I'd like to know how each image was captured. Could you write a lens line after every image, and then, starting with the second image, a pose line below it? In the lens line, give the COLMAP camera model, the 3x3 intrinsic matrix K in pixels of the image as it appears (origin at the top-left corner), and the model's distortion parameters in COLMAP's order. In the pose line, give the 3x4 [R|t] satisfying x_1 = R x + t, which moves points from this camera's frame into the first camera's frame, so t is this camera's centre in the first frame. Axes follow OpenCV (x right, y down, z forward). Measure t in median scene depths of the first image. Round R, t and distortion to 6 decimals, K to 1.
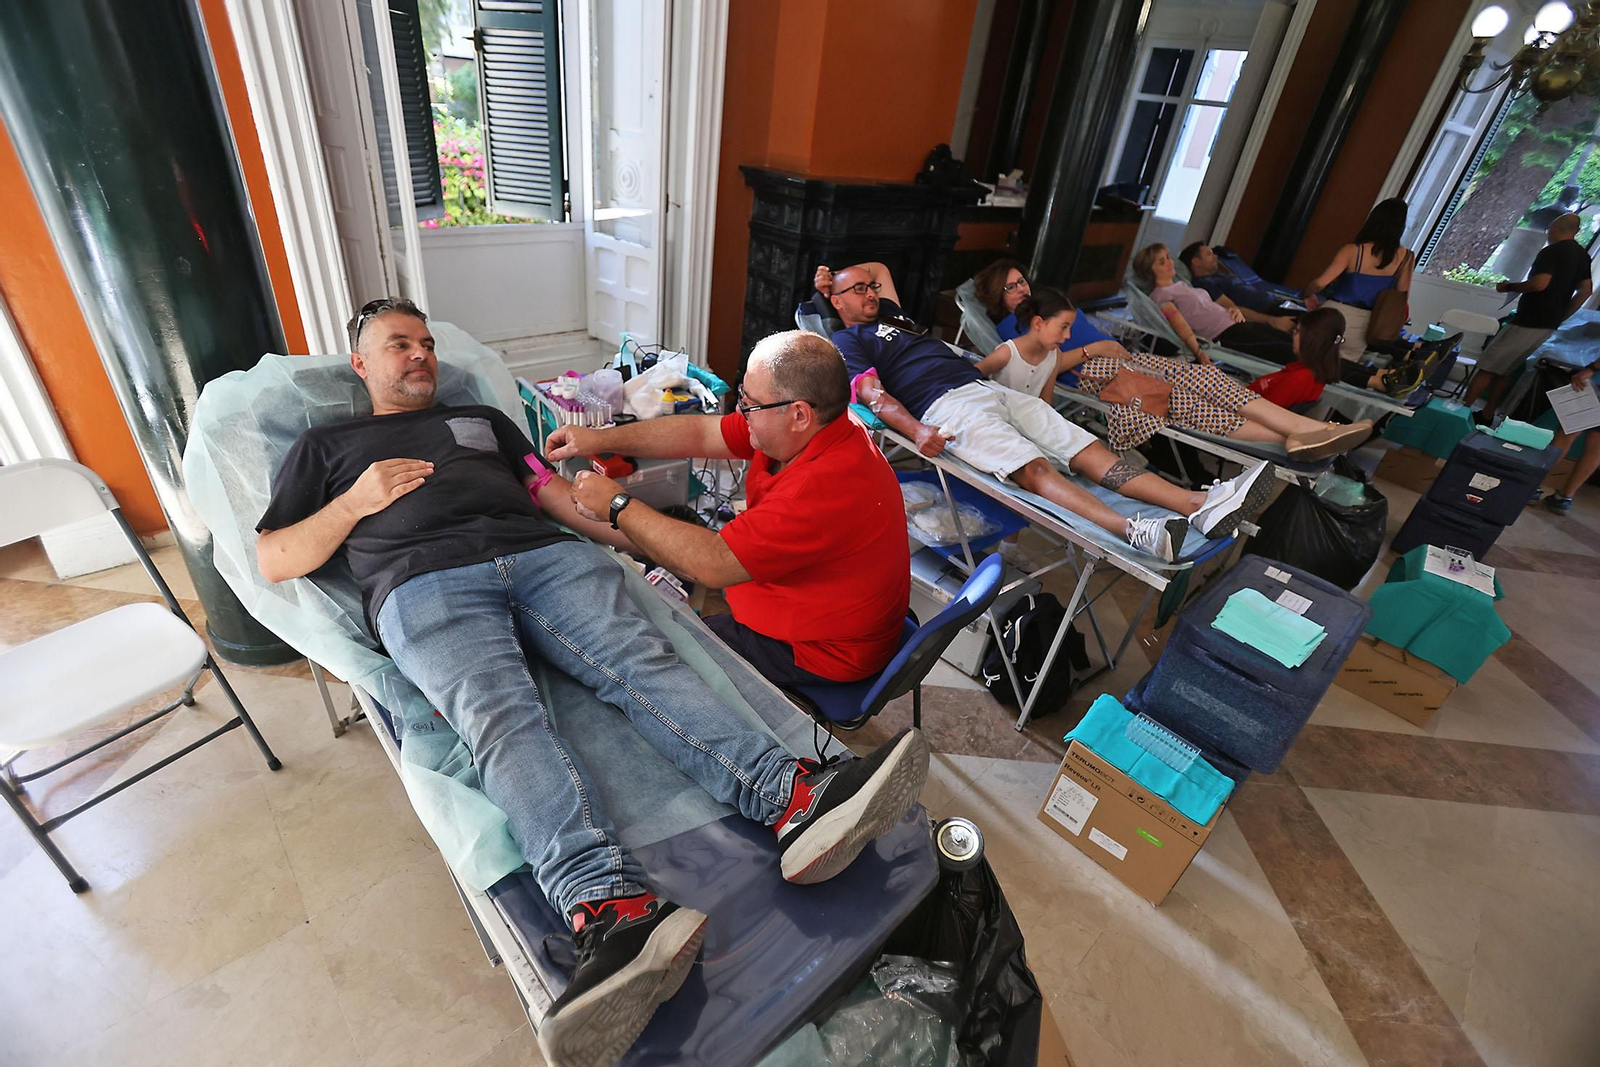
lens RADIAL K [[710.7, 0, 800.3], [0, 710.7, 538.2], [0, 0, 1]] dist [-0.040613, 0.005884]
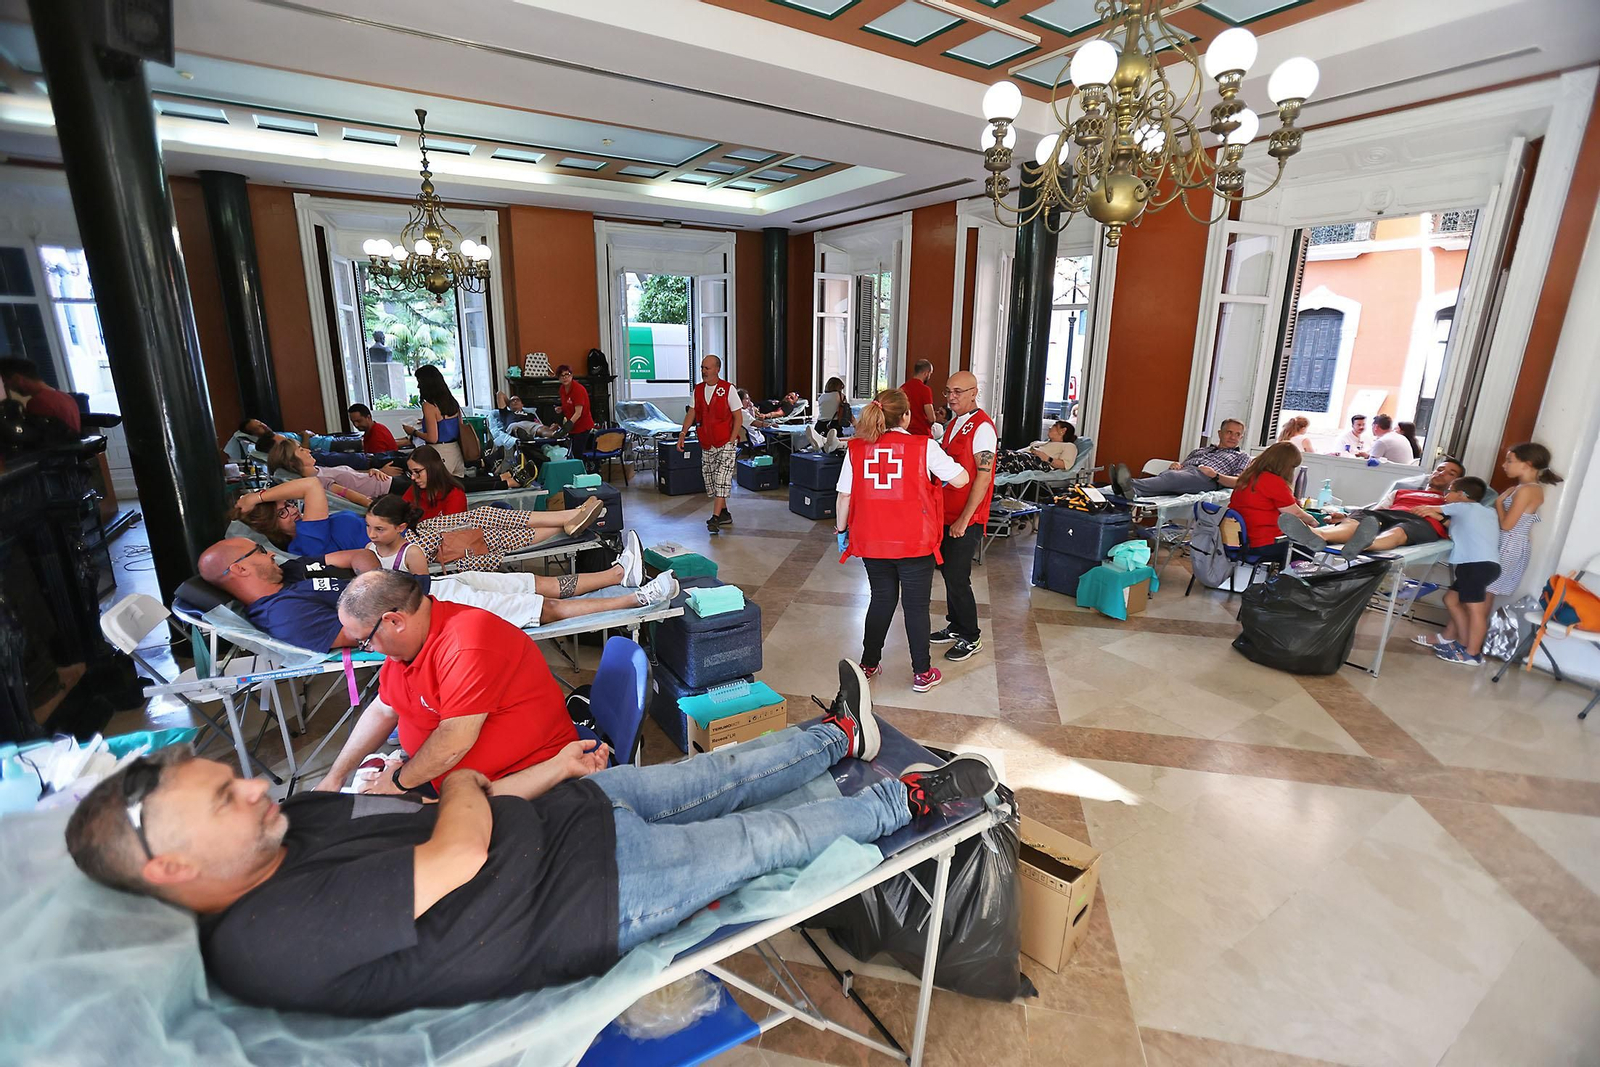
lens RADIAL K [[710.7, 0, 800.3], [0, 710.7, 535.7], [0, 0, 1]] dist [-0.040613, 0.005884]
pose [[0.195711, -0.368416, 0.908827, -0.427137], [0.542504, 0.812700, 0.212623, -0.137409], [-0.816937, 0.451430, 0.358921, 0.064039]]
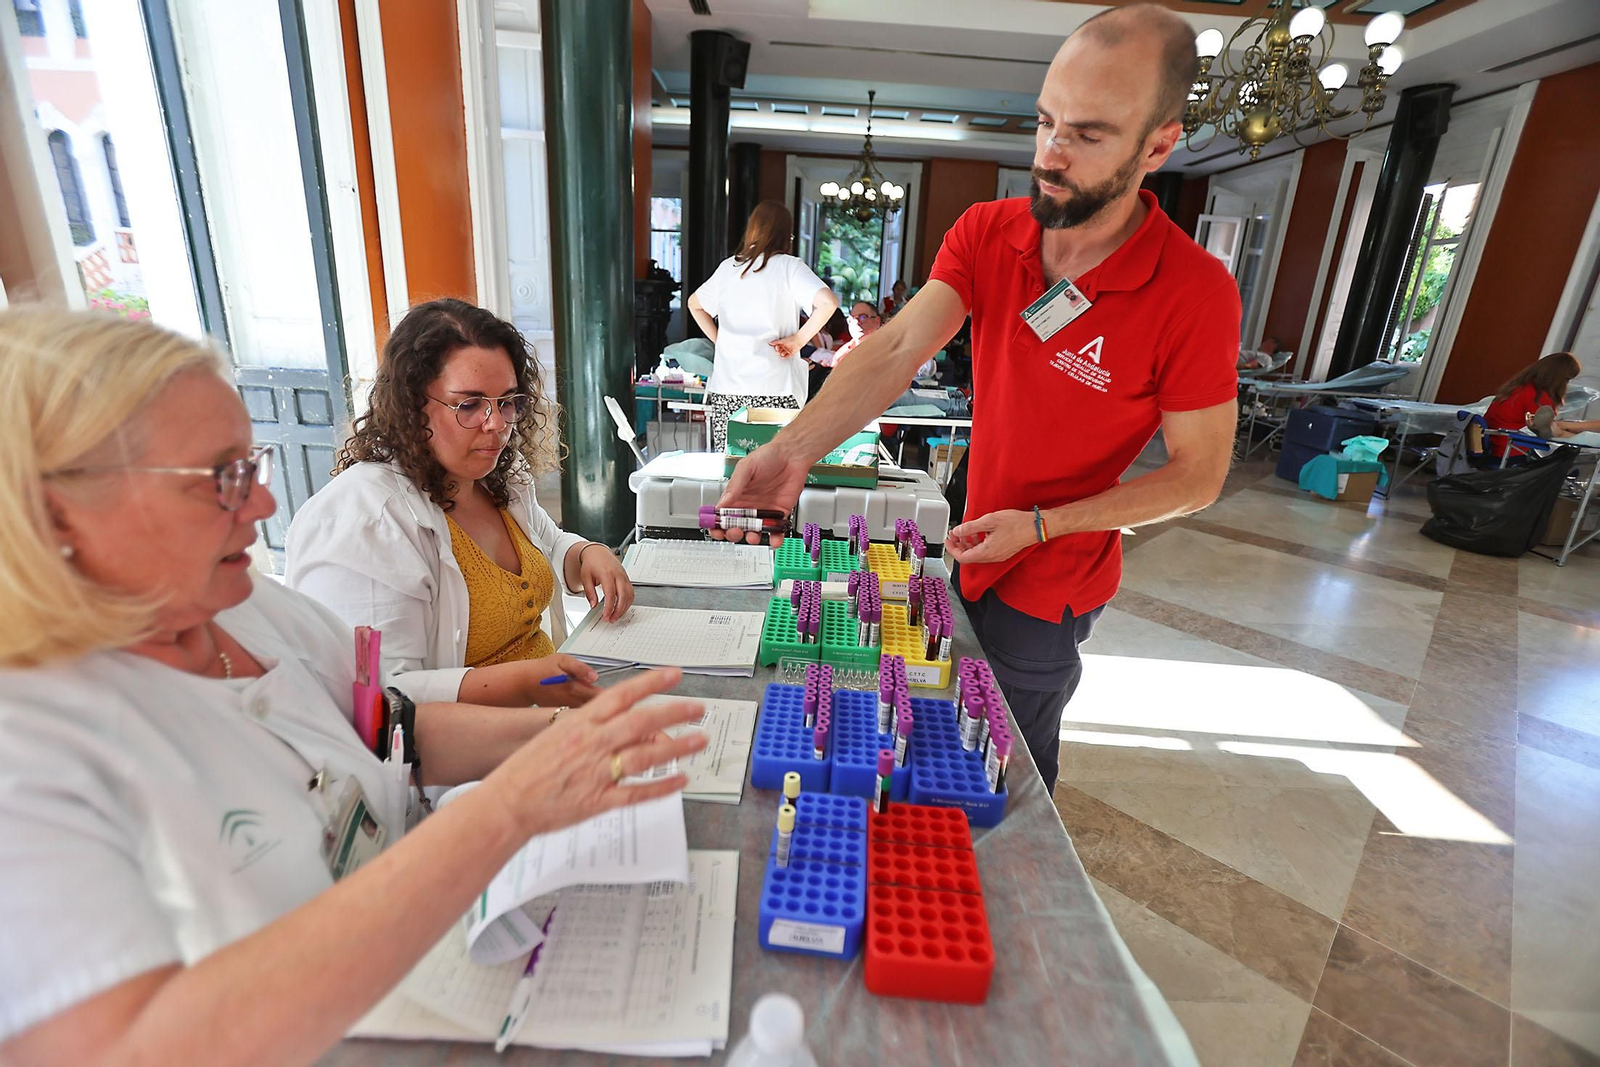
lens RADIAL K [[710.7, 0, 813.4], [0, 710.7, 519.3], [0, 0, 1]] dist [-0.040613, 0.005884]
pose [[0.681632, -0.307453, 0.663966, -0.934404], [0.423866, 0.905587, -0.015806, 0.199183], [-0.596419, 0.292207, 0.747596, -0.331363]]
